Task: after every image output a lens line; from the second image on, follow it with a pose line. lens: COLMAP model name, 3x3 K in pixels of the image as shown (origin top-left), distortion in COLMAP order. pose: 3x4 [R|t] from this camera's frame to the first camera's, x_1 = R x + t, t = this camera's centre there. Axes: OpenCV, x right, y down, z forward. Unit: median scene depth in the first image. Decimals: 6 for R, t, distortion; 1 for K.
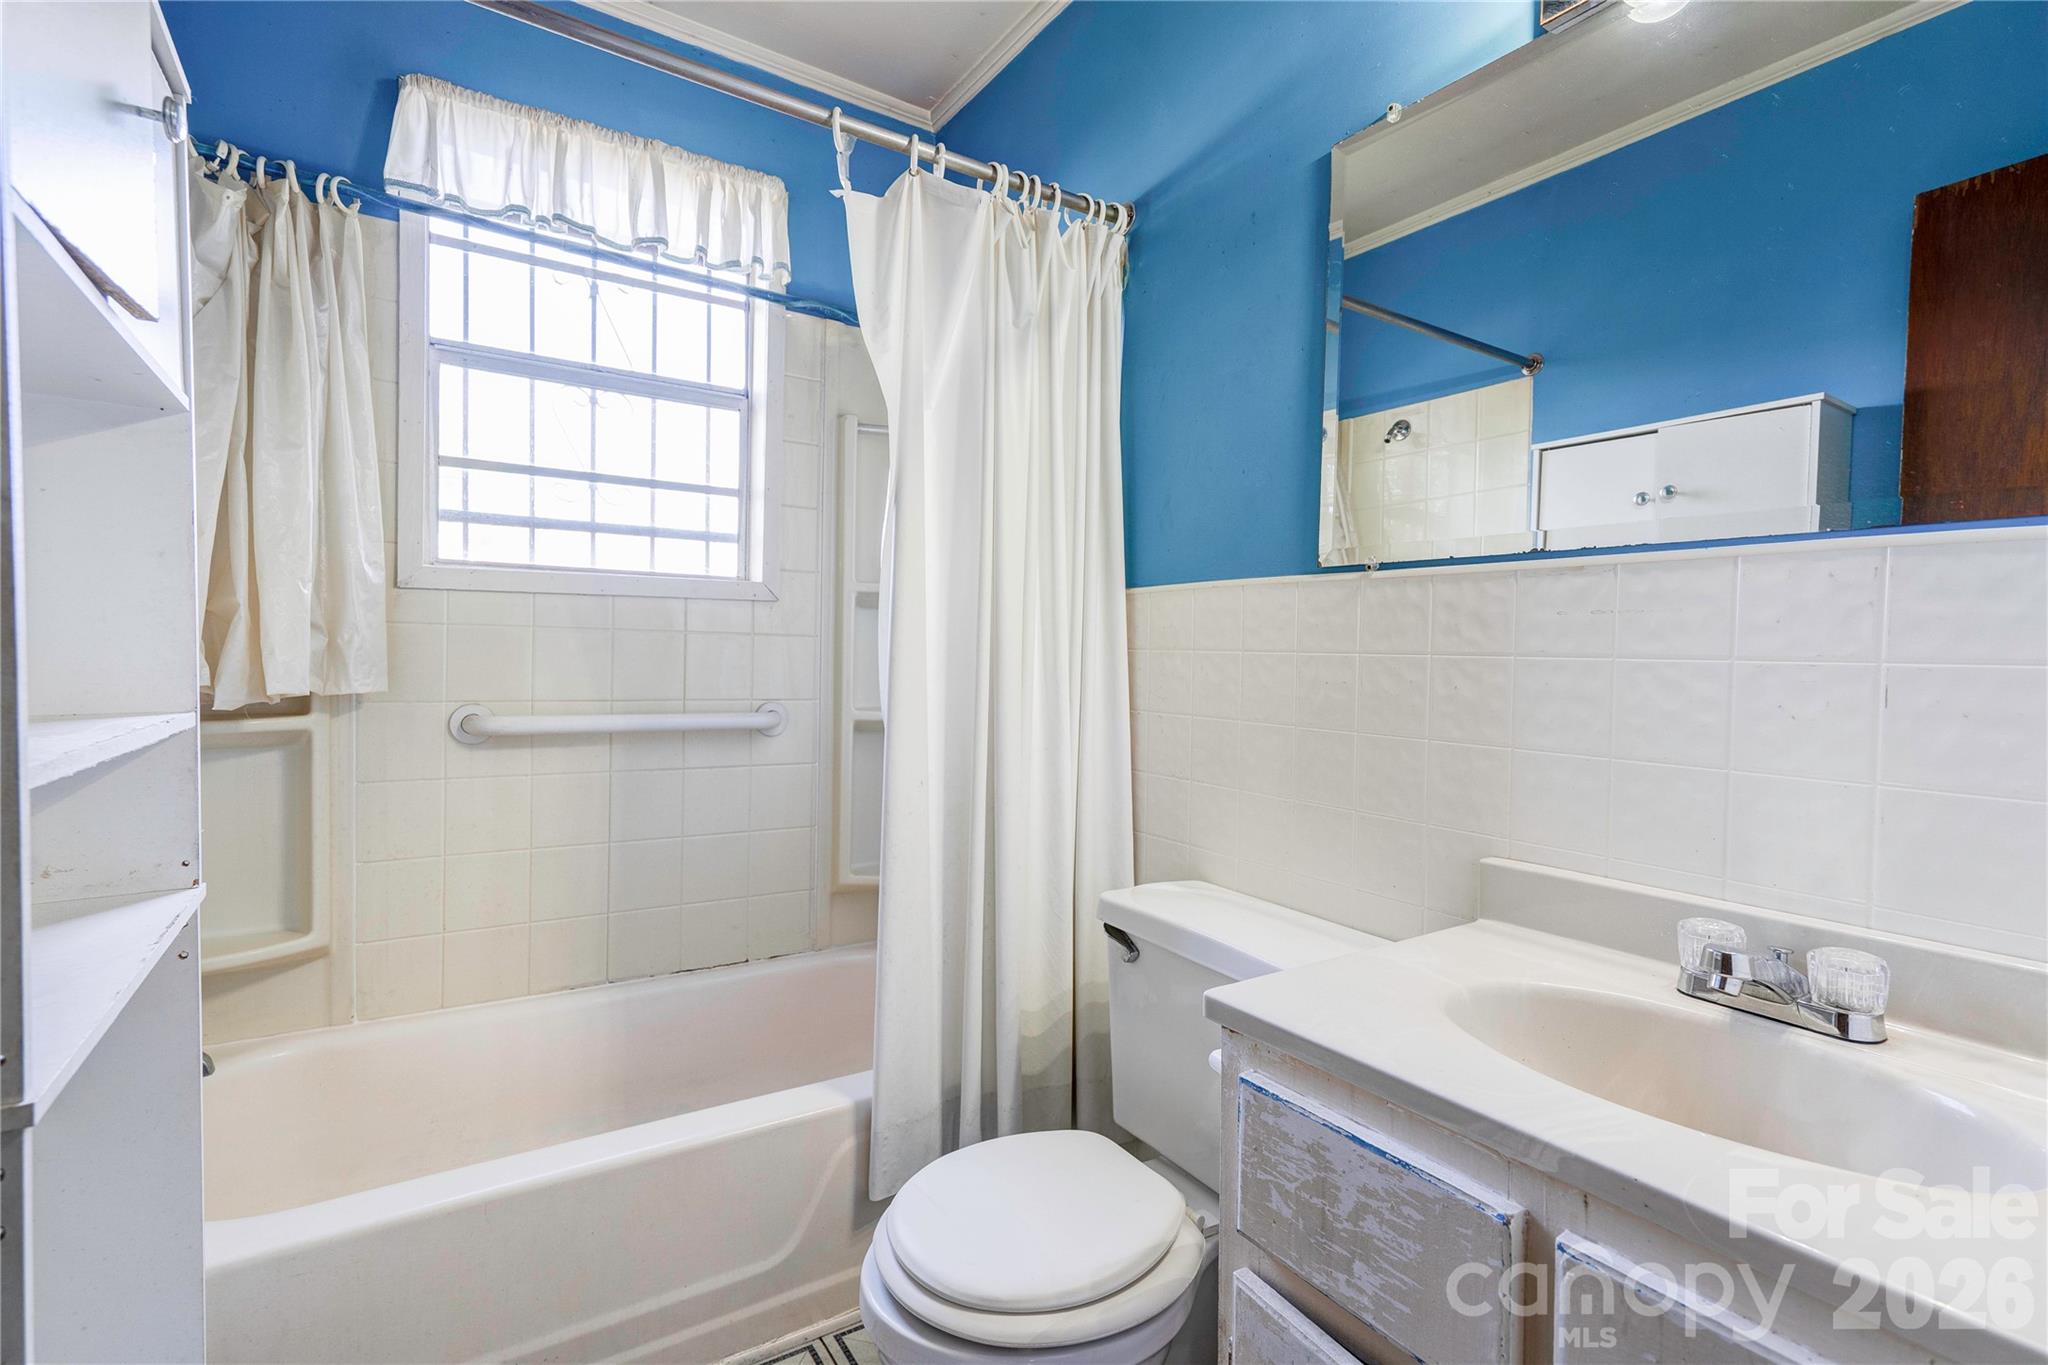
lens RADIAL K [[937.4, 0, 1024.4], [0, 937.4, 678.3], [0, 0, 1]] dist [-0.001740, 0.014951]
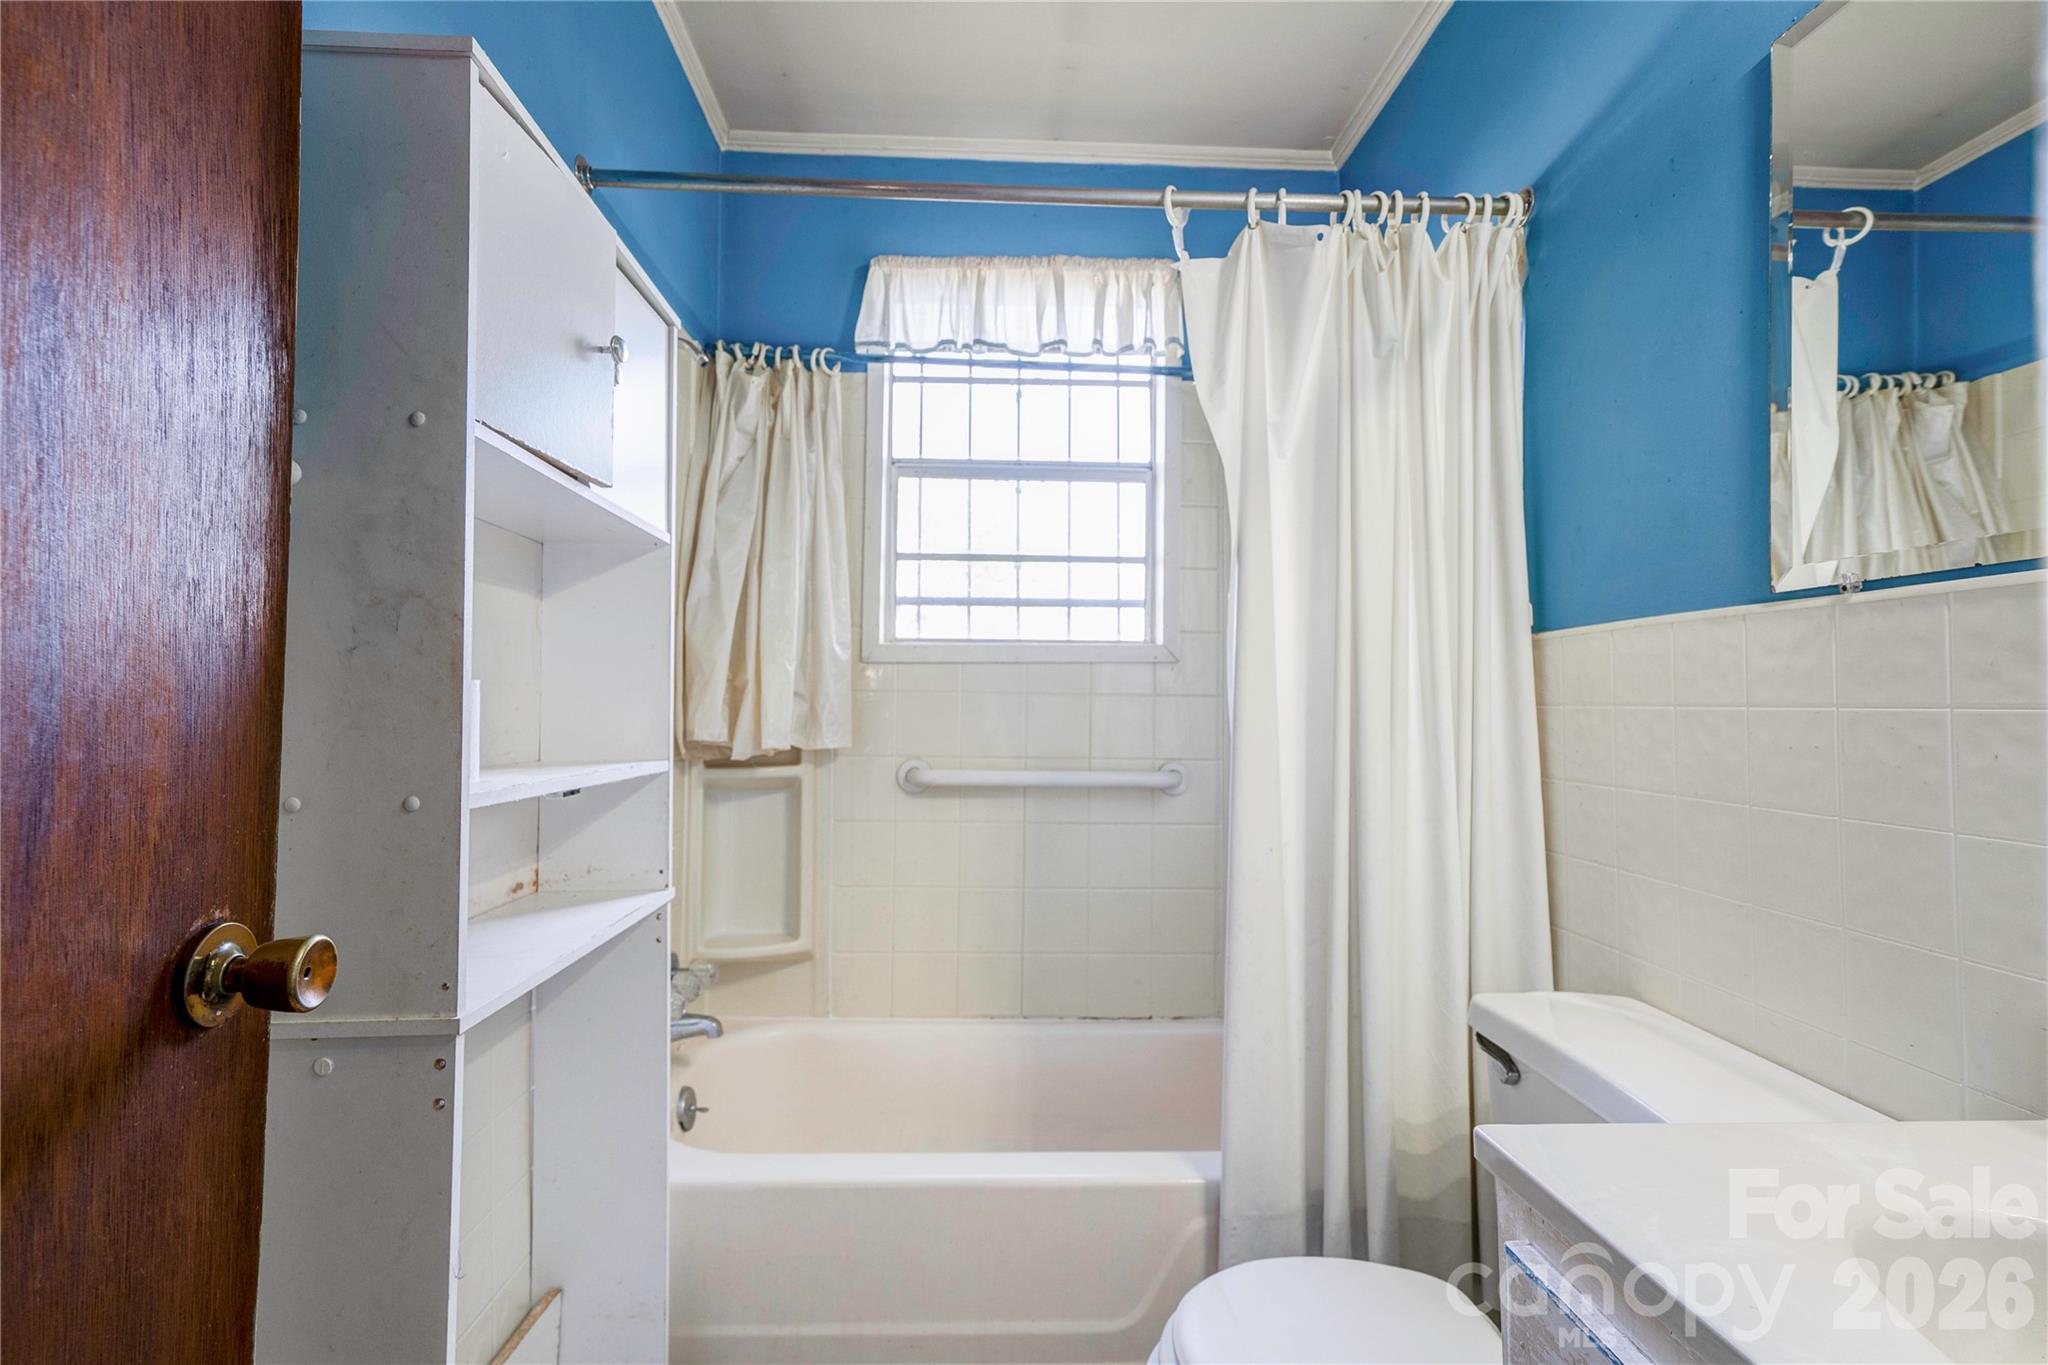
lens RADIAL K [[955.3, 0, 1049.1], [0, 955.3, 680.3], [0, 0, 1]] dist [-0.001987, 0.011095]
pose [[0.864150, -0.025841, -0.502570, 0.175110], [-0.004820, 0.998210, -0.059614, -0.000122], [0.503210, 0.053938, 0.862479, 0.046249]]
